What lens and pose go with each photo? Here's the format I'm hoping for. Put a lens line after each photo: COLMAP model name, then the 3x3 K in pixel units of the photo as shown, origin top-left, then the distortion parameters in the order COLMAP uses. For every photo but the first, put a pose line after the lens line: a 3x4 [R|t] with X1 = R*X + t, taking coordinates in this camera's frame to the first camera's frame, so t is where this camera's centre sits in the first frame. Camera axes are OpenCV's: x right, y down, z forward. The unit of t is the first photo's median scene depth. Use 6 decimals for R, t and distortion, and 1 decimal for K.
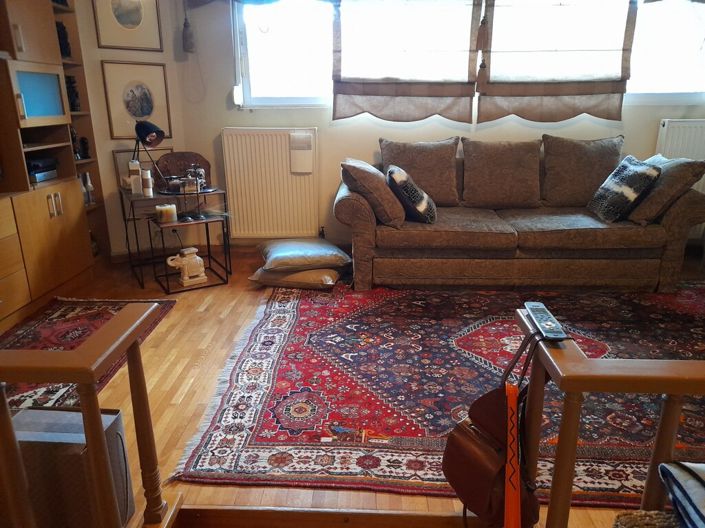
lens RADIAL K [[514.6, 0, 352.5], [0, 514.6, 264.0], [0, 0, 1]] dist [0.048527, -0.041656]
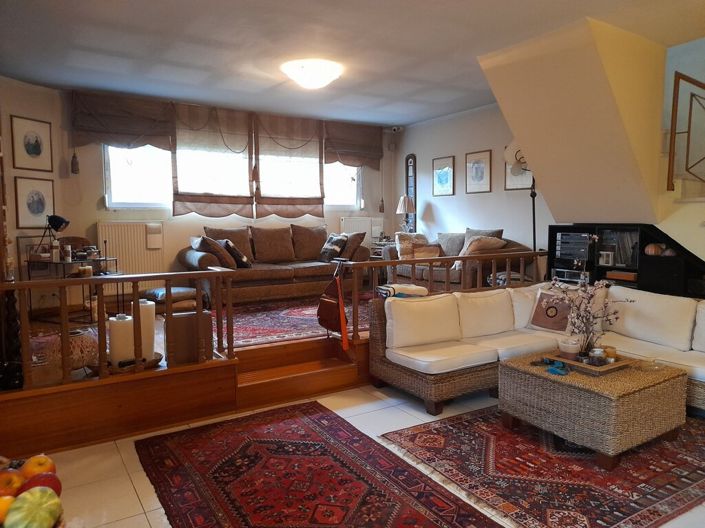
lens RADIAL K [[504.1, 0, 352.5], [0, 504.1, 264.0], [0, 0, 1]] dist [0.048049, -0.045566]
pose [[0.827549, -0.050010, 0.559161, -0.491620], [0.169718, 0.971705, -0.164272, 0.237306], [-0.535124, 0.230843, 0.812621, -0.596469]]
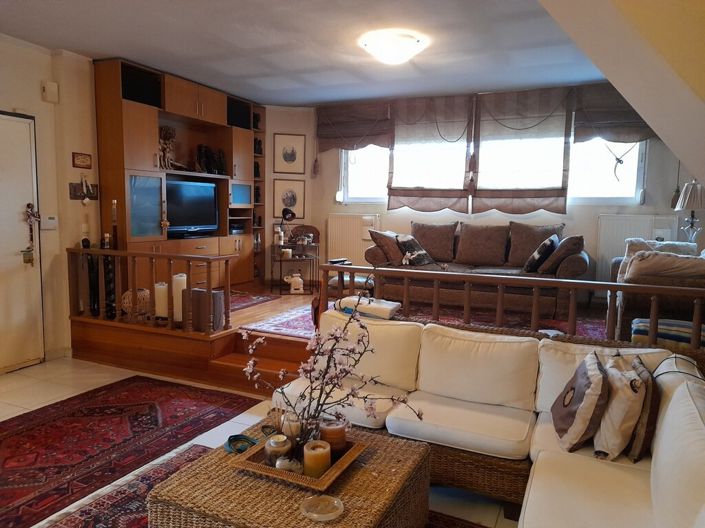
lens RADIAL K [[514.6, 0, 352.5], [0, 514.6, 264.0], [0, 0, 1]] dist [0.048527, -0.041656]
pose [[0.921046, 0.058904, -0.384972, 0.544575], [-0.135037, 0.975475, -0.173820, 0.216413], [0.365292, 0.212082, 0.906412, -0.575394]]
